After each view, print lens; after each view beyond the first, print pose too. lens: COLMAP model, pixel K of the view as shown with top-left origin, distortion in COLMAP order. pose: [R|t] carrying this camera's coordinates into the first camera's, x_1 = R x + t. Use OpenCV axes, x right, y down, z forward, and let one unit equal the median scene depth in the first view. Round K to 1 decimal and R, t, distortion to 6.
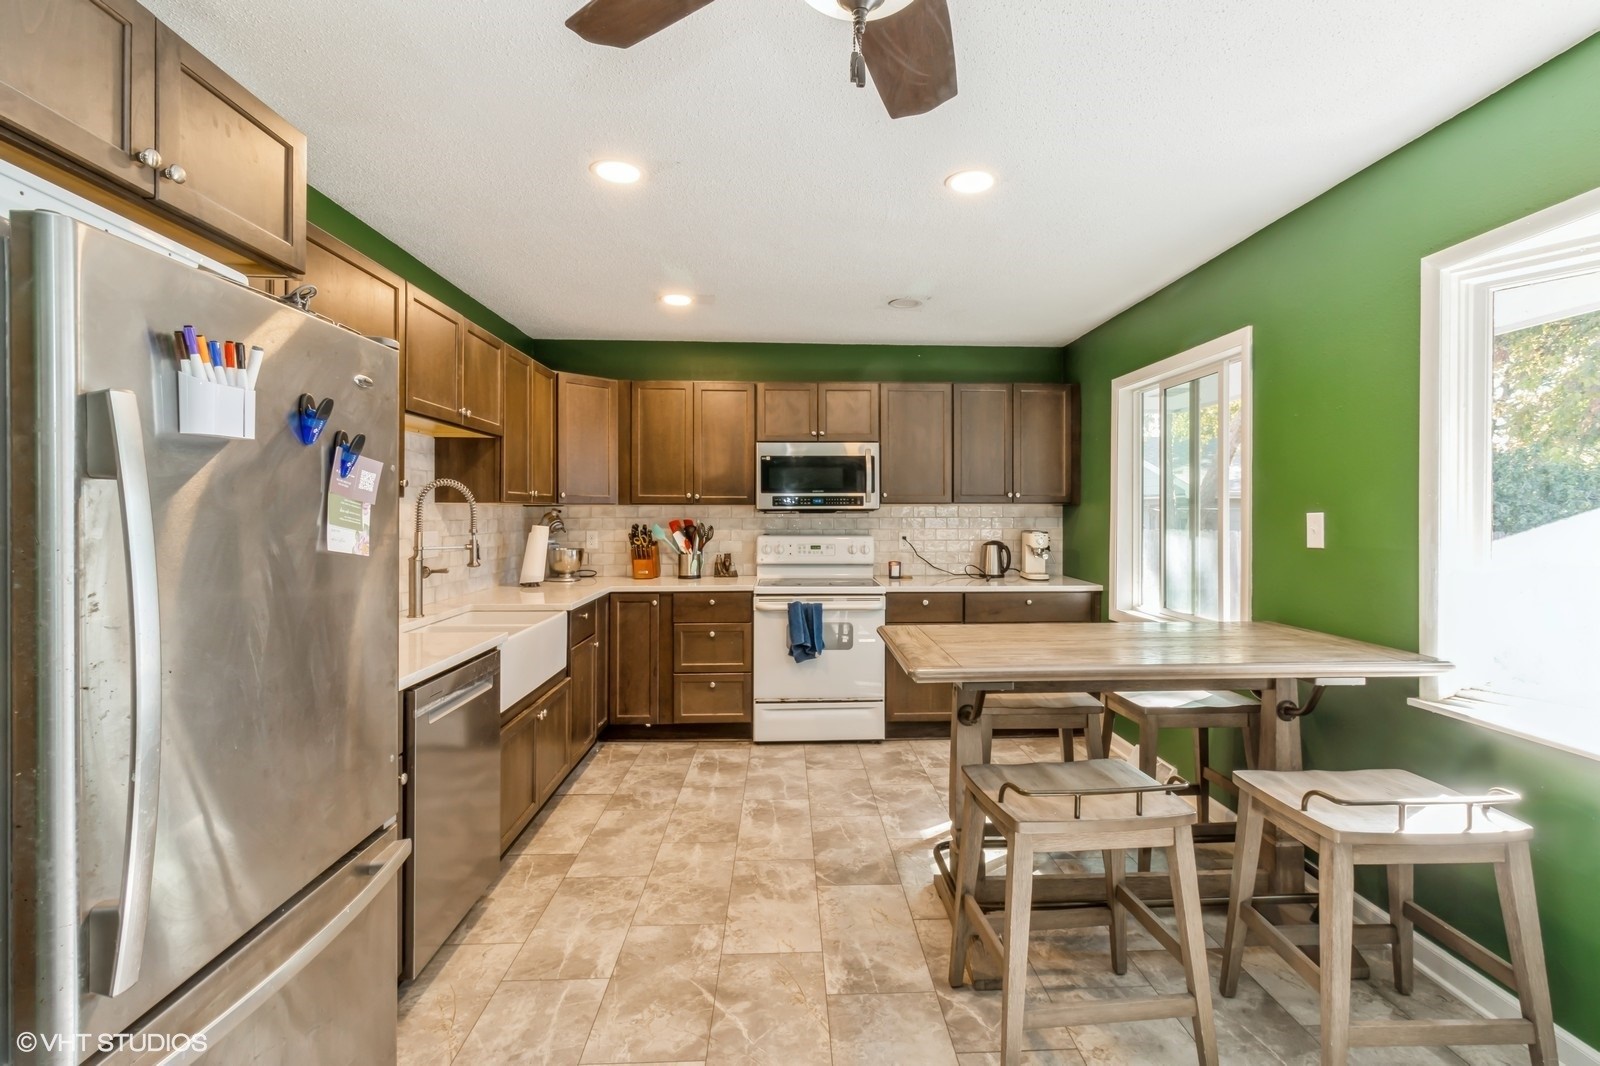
lens RADIAL K [[748.3, 0, 804.9], [0, 748.3, 521.5], [0, 0, 1]] dist [0.018455, 0.000367]
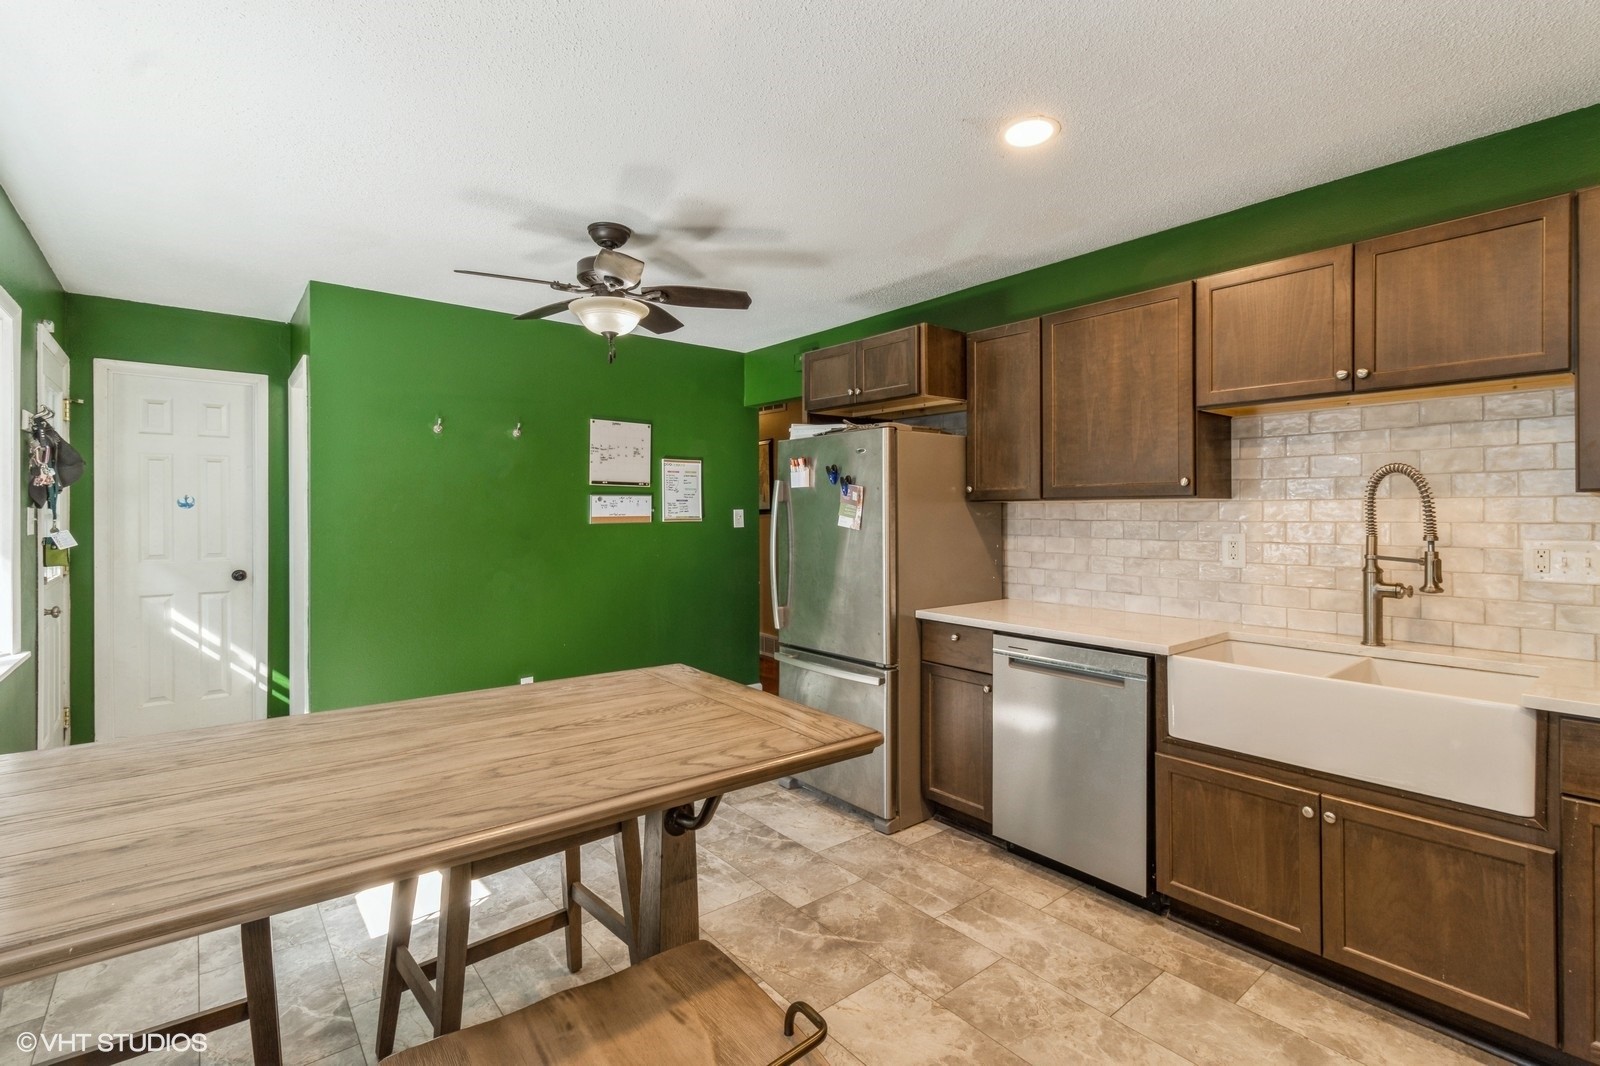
lens RADIAL K [[748.3, 0, 803.9], [0, 748.3, 523.8], [0, 0, 1]] dist [0.018455, 0.000367]
pose [[-0.803403, 0.002832, -0.595429, 0.575481], [-0.005163, 0.999918, 0.011722, 0.004531], [0.595414, 0.012492, -0.803322, 1.810369]]
